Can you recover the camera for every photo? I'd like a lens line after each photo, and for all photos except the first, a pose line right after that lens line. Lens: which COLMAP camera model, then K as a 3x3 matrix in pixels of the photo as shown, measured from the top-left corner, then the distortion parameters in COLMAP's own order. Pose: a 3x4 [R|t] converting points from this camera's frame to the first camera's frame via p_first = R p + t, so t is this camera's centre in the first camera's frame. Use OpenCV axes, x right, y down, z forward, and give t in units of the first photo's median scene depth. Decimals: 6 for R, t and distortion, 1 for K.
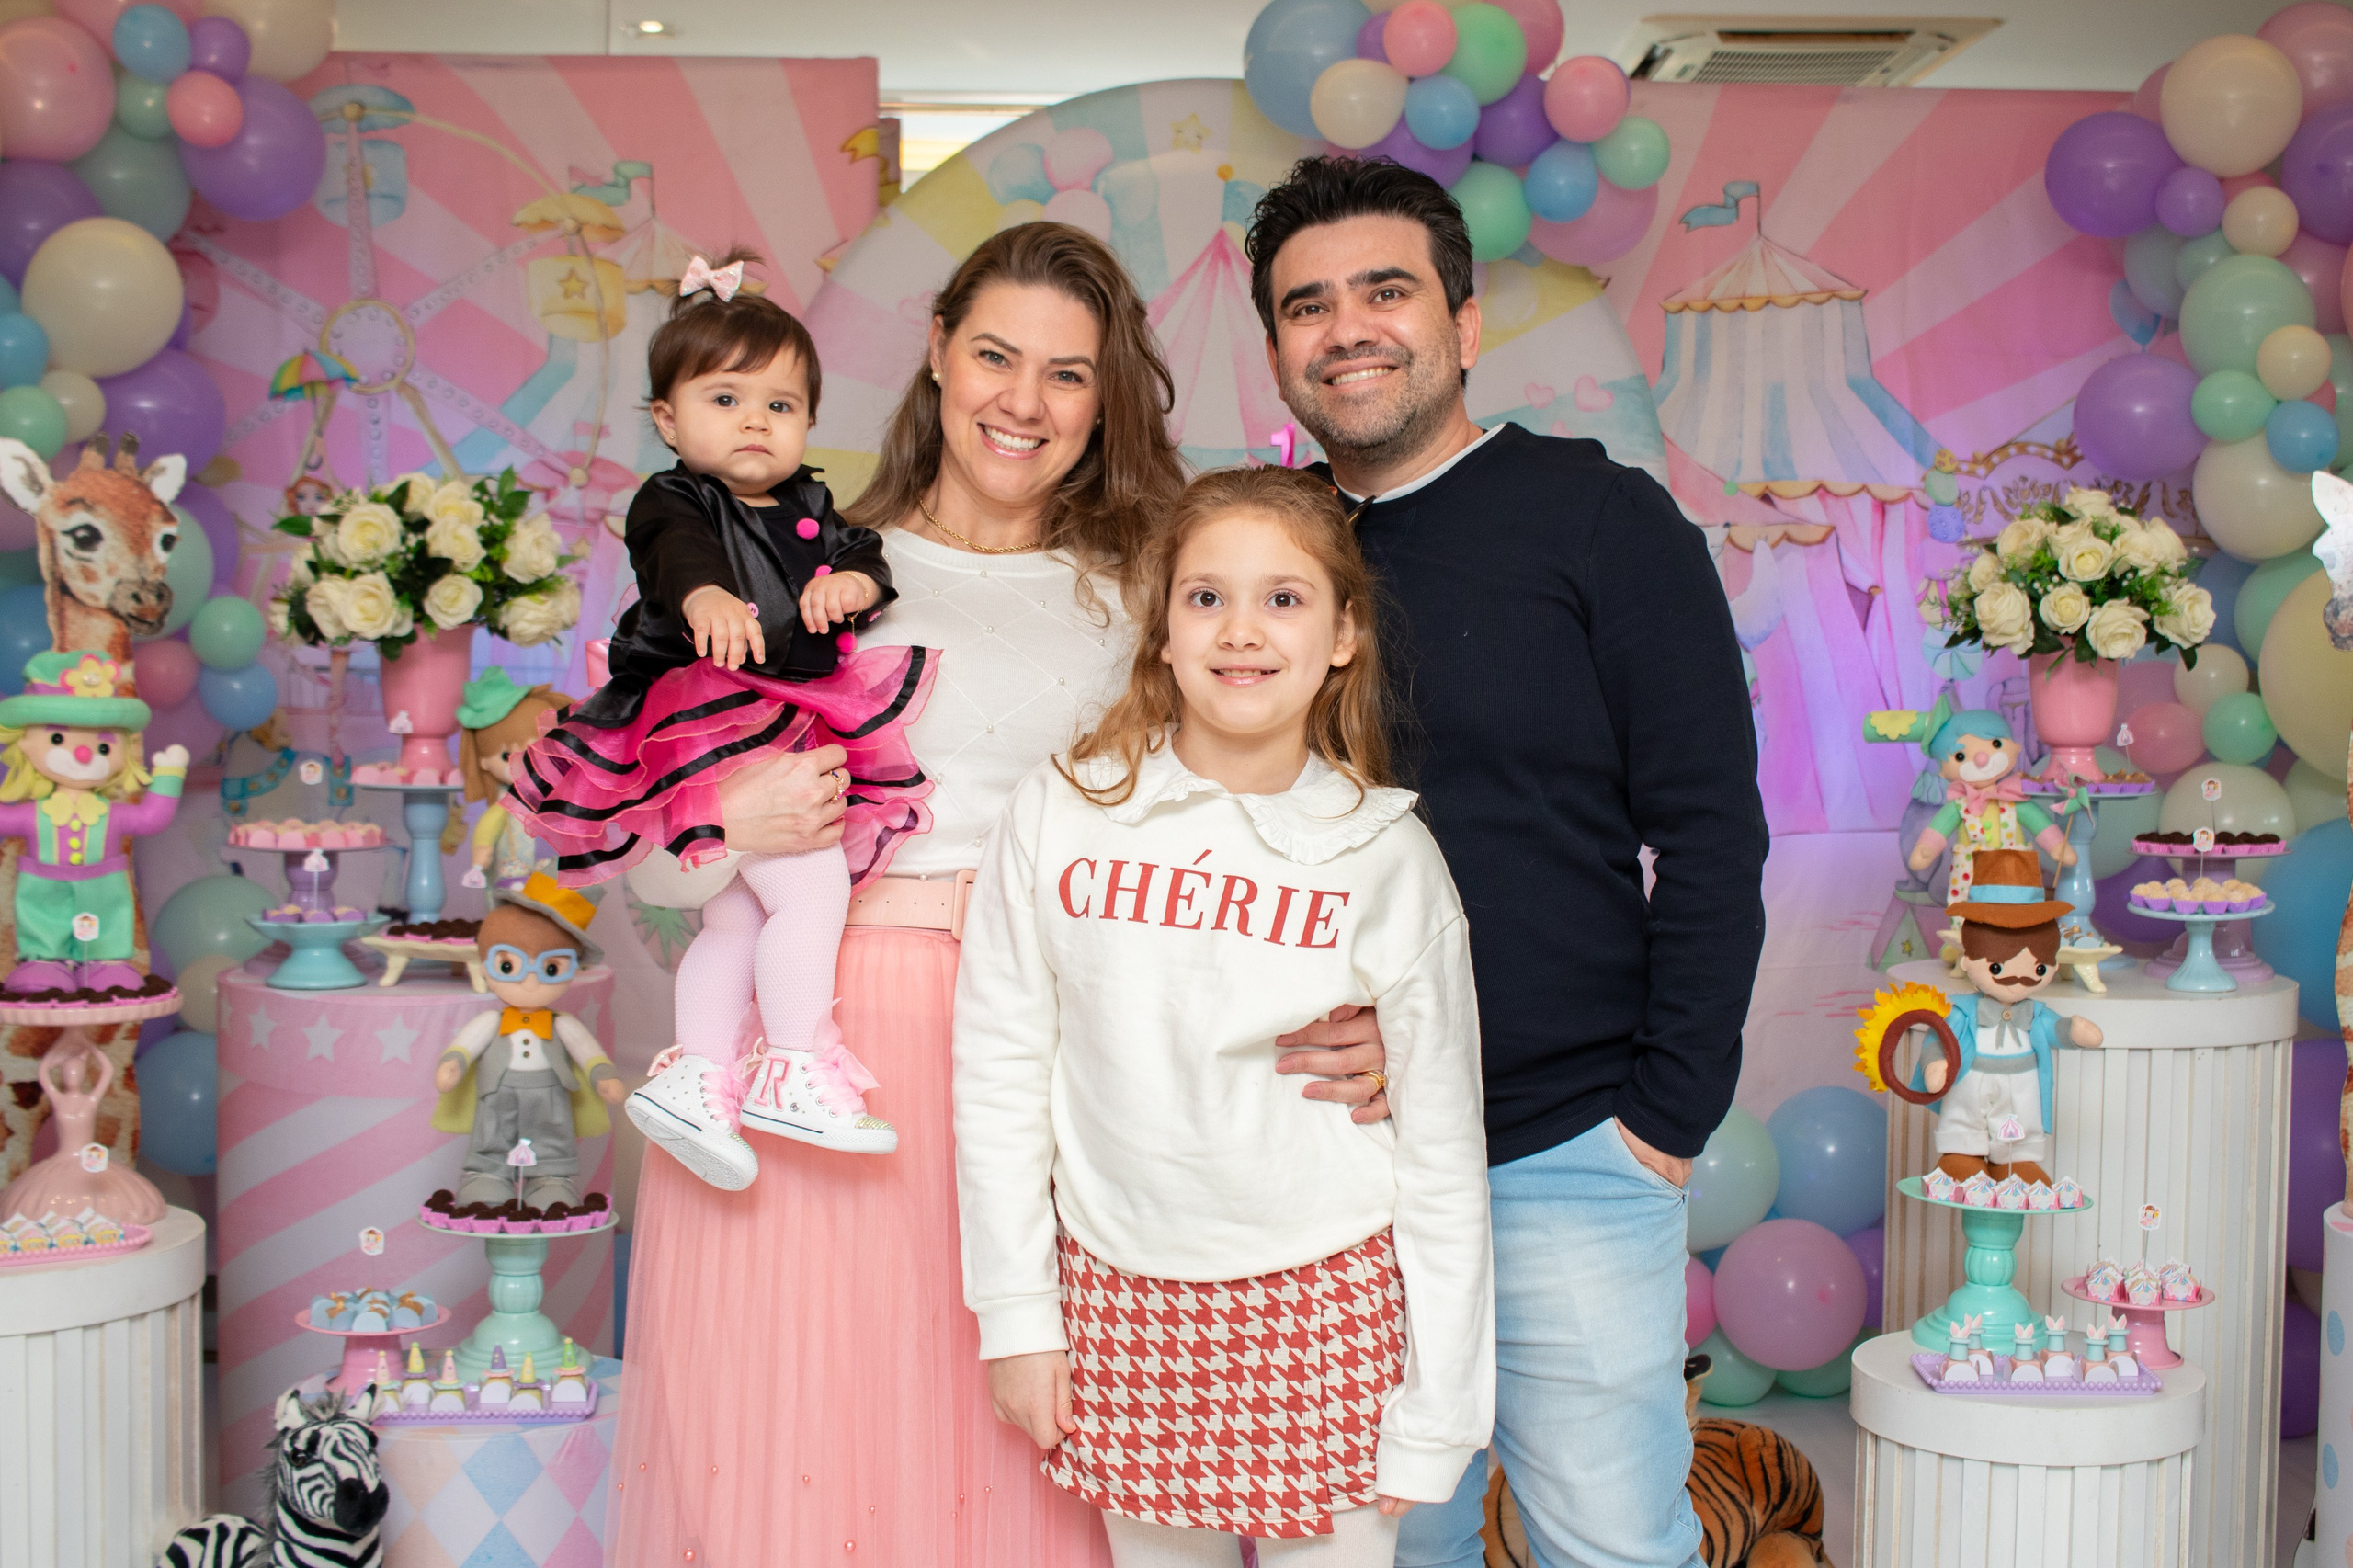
lens RADIAL K [[2841.5, 0, 1230.7], [0, 2841.5, 723.5], [0, 0, 1]] dist [-0.115978, 0.044711]
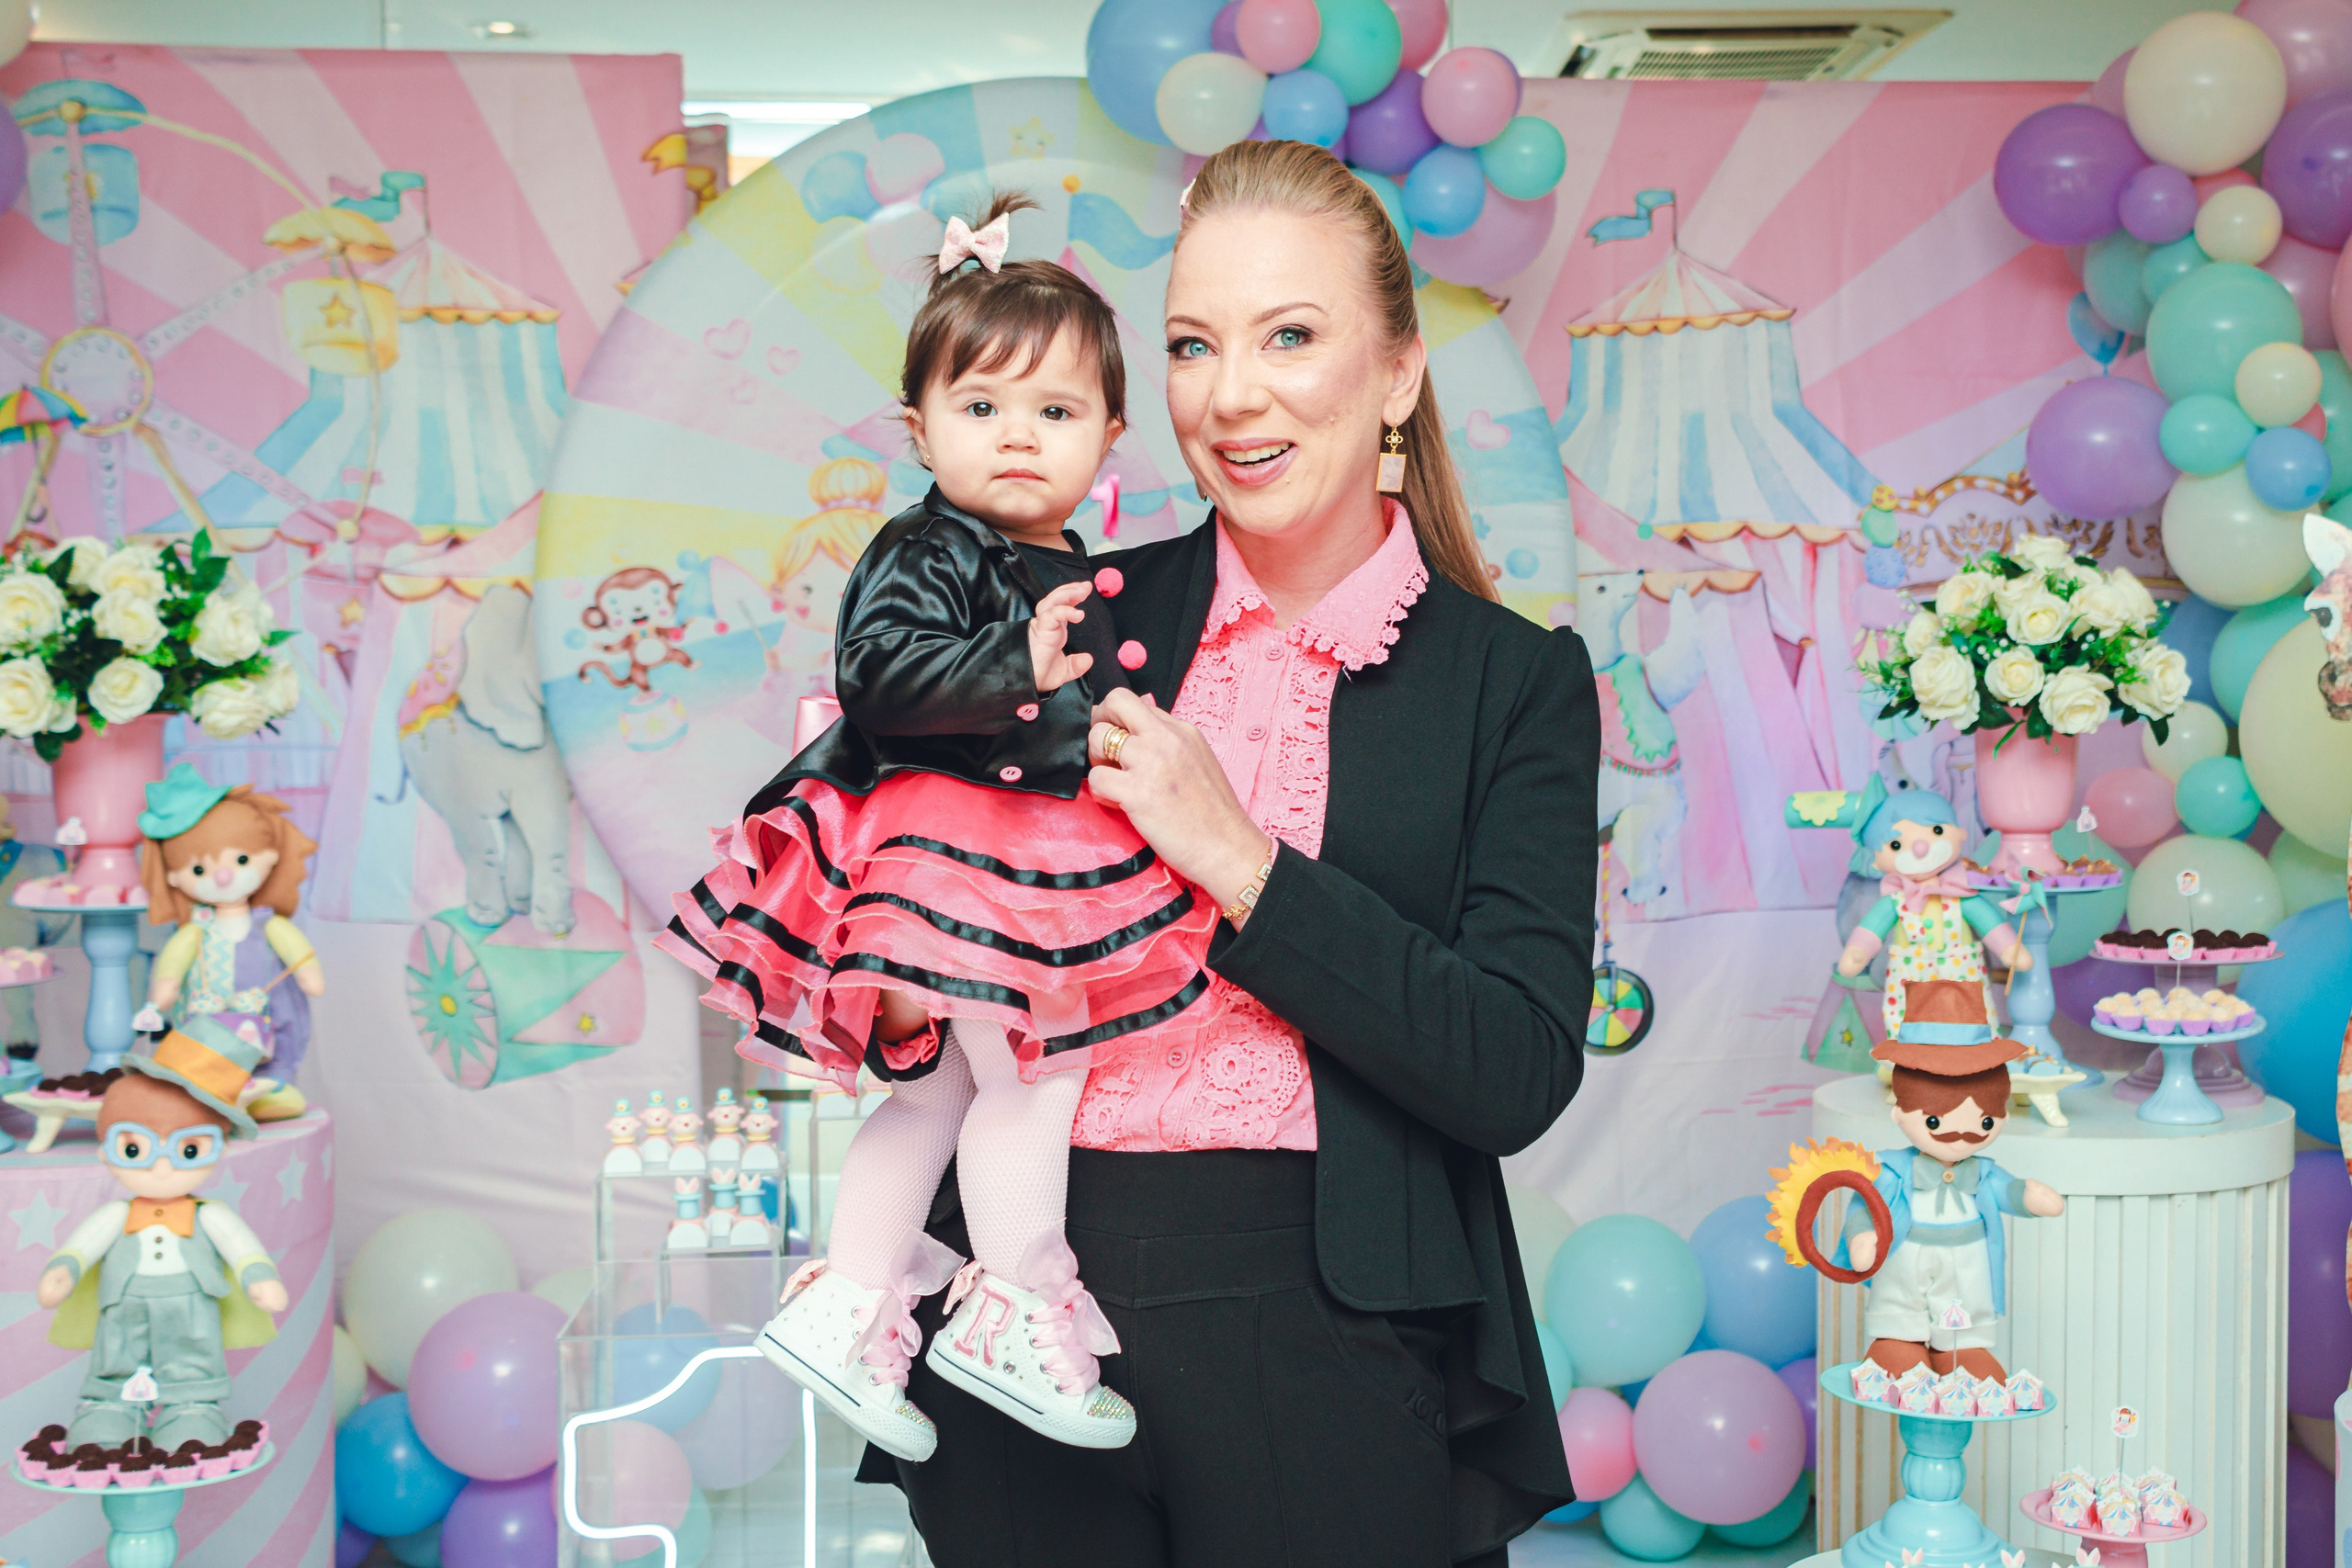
lens RADIAL K [[2810.1, 0, 1292.6], [0, 2810.1, 736.0], [0, 0, 1]] dist [-0.003088, 0.013139]
pose [[0.999440, -0.010851, 0.031654, 0.044466], [0.010837, 0.999941, 0.000611, -0.024561], [-0.031659, -0.000268, 0.999499, 0.135145]]
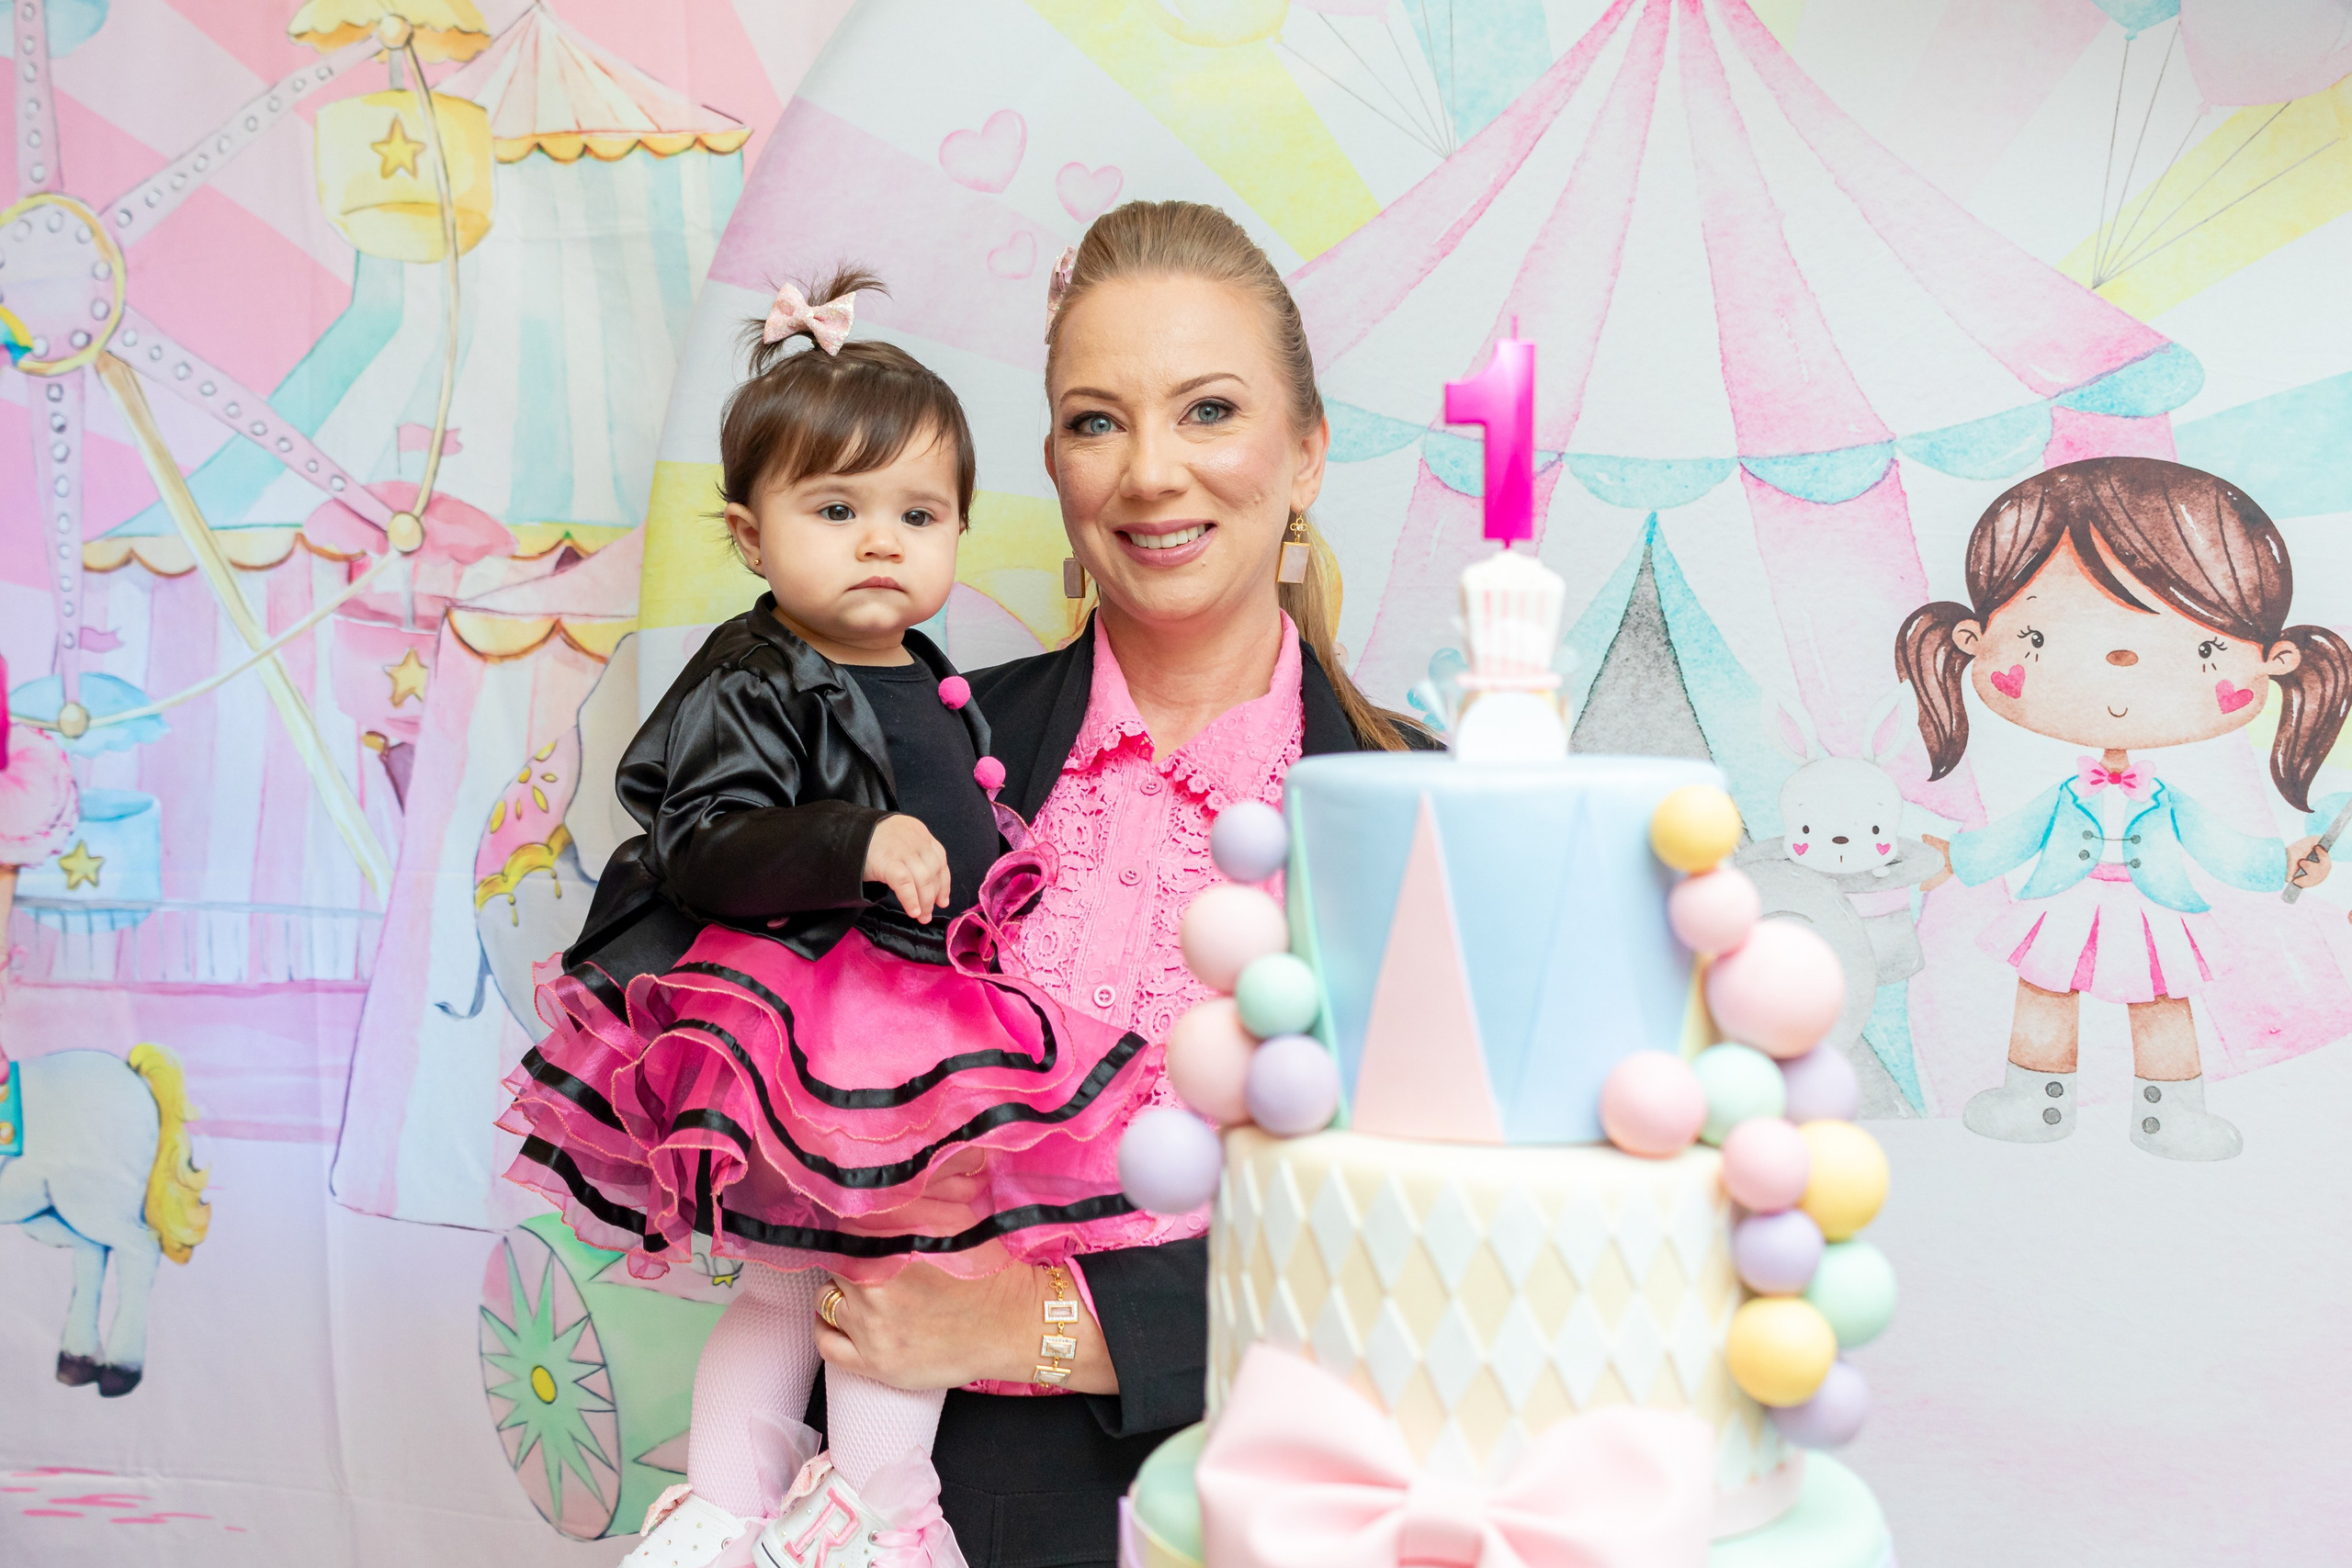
lens RADIAL K [[2814.9, 0, 1100.1], [0, 2814.9, 726.5], [0, 0, 1]] dist [-0.001241, 0.028102]
pose [[0.941610, 0.015130, -0.336364, 0.067156], [-0.018833, 0.999793, -0.007749, -0.062954], [0.336177, 0.013631, 0.941700, 0.697691]]
